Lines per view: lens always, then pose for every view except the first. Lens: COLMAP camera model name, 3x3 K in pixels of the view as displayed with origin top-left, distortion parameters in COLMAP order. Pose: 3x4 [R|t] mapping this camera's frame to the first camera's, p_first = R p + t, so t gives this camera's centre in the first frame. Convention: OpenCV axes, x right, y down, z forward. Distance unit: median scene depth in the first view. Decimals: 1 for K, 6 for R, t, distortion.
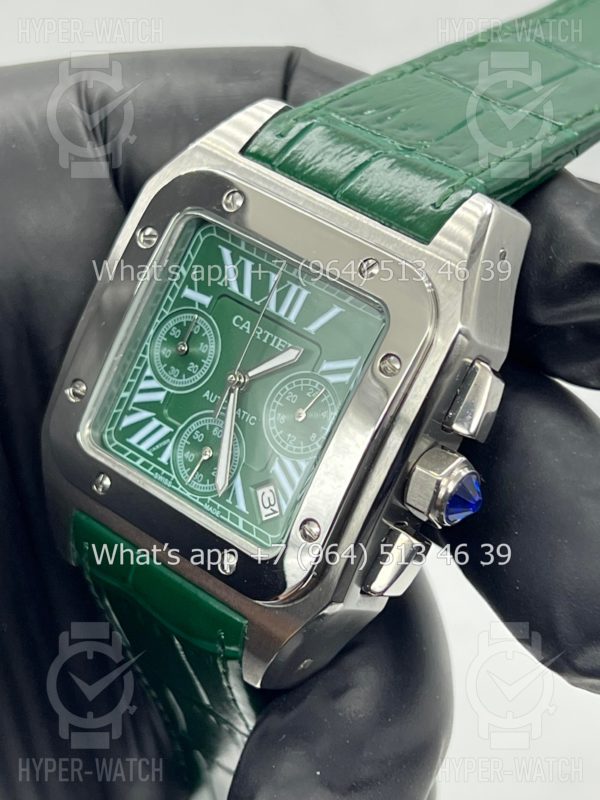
lens RADIAL K [[1919.8, 0, 300.8], [0, 1919.8, 398.8], [0, 0, 1]] dist [0.299894, 0.000000]
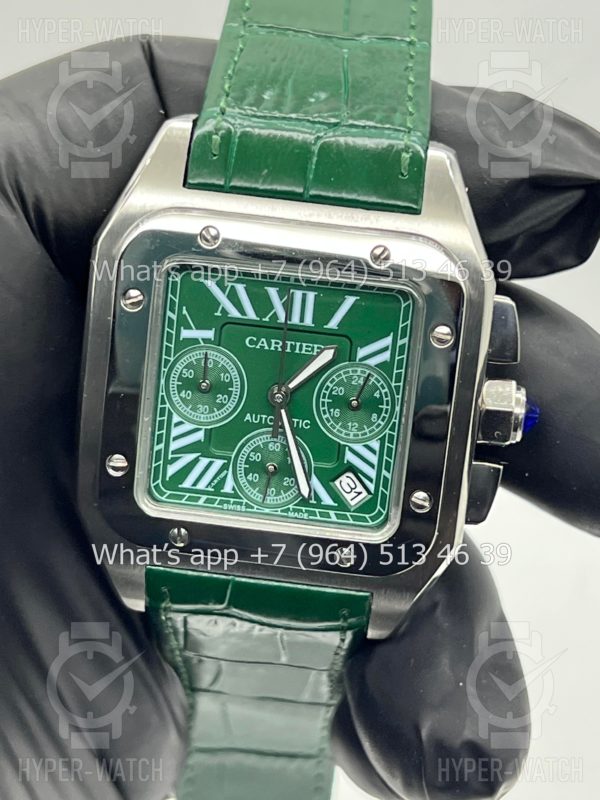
lens RADIAL K [[1919.8, 0, 292.1], [0, 1919.8, 395.2], [0, 0, 1]] dist [0.299894, 0.000000]
pose [[0.825734, -0.422093, 0.374166, -0.410593], [0.330373, 0.899570, 0.285706, -0.300545], [-0.457183, -0.112303, 0.882254, 0.072085]]
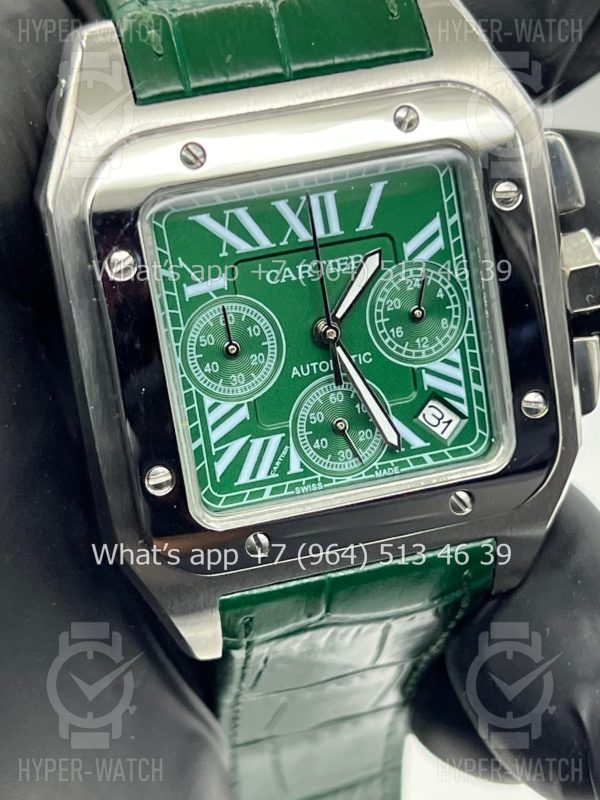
lens RADIAL K [[1919.8, 0, 294.9], [0, 1919.8, 402.3], [0, 0, 1]] dist [0.299894, 0.000000]
pose [[0.551642, -0.634258, 0.541672, -0.494067], [0.518303, 0.769486, 0.373168, -0.293797], [-0.653493, 0.074895, 0.753218, 0.386436]]
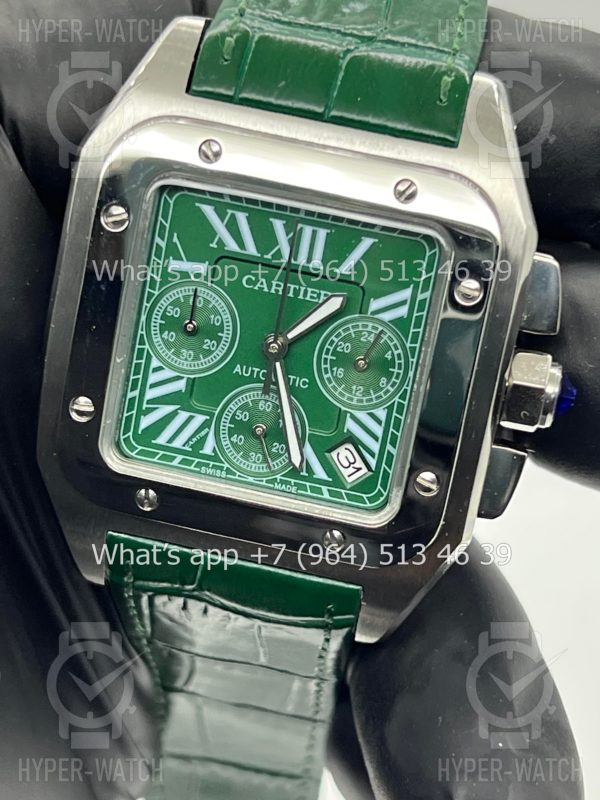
lens RADIAL K [[1919.8, 0, 293.7], [0, 1919.8, 407.8], [0, 0, 1]] dist [0.299894, 0.000000]
pose [[0.876242, -0.335612, 0.345782, -0.340736], [0.256739, 0.932403, 0.254382, -0.206078], [-0.407782, -0.134124, 0.903175, 0.173470]]
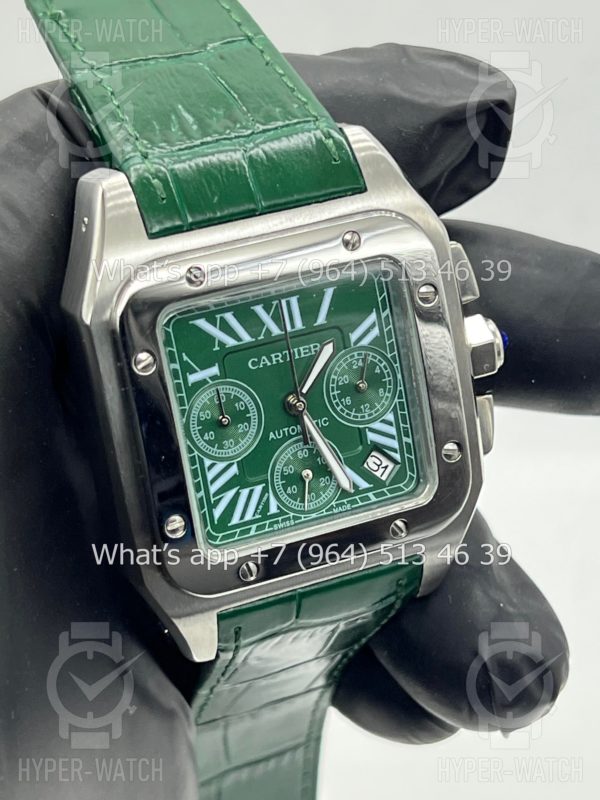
lens RADIAL K [[1919.8, 0, 297.9], [0, 1919.8, 403.4], [0, 0, 1]] dist [0.299894, 0.000000]
pose [[0.446244, -0.663960, 0.600020, -0.656777], [0.493972, 0.741835, 0.453512, -0.481612], [-0.746229, 0.094016, 0.659017, 0.293485]]
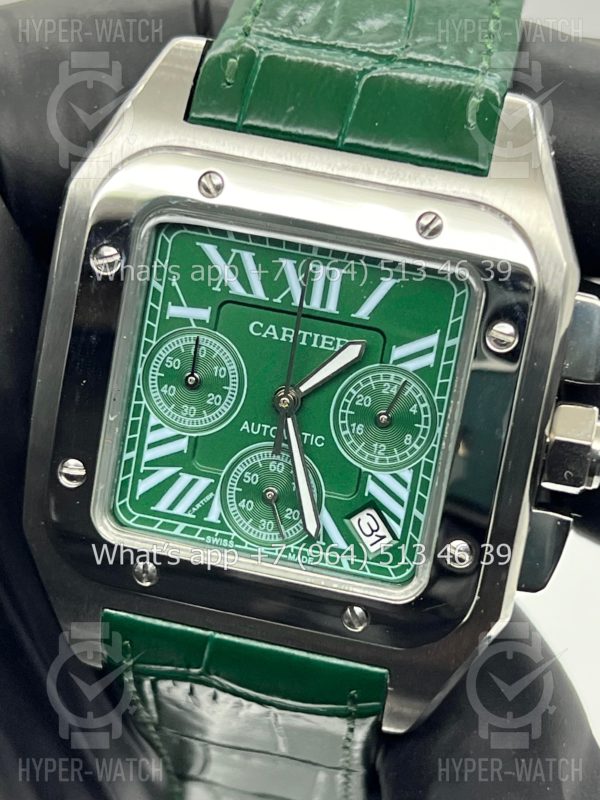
lens RADIAL K [[1919.8, 0, 293.3], [0, 1919.8, 401.6], [0, 0, 1]] dist [0.299894, 0.000000]
pose [[0.883355, -0.333647, 0.329187, -0.290702], [0.273205, 0.937211, 0.216781, -0.179756], [-0.380846, -0.101559, 0.919044, 0.252108]]
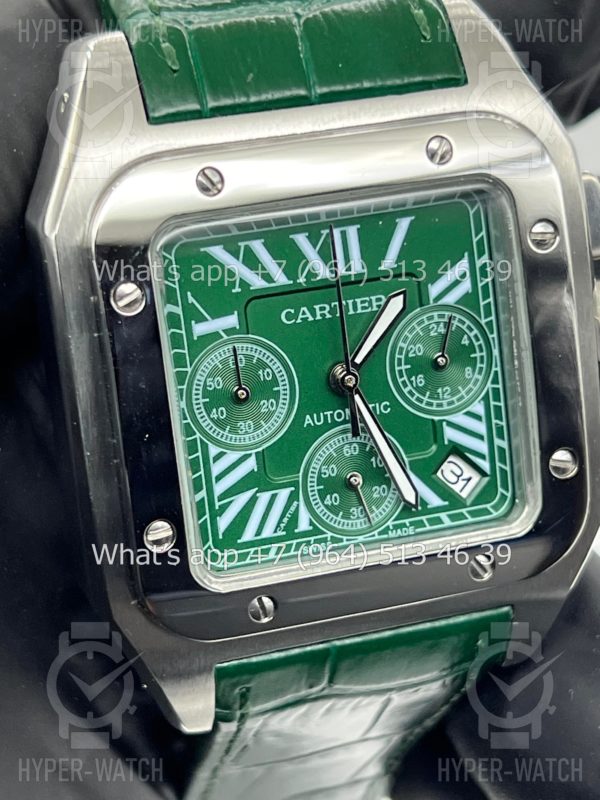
lens RADIAL K [[1919.8, 0, 296.2], [0, 1919.8, 404.6], [0, 0, 1]] dist [0.299894, 0.000000]
pose [[0.532149, -0.609176, 0.587981, -0.482320], [0.469191, 0.790272, 0.394120, -0.300887], [-0.704754, 0.066145, 0.706362, 0.473650]]
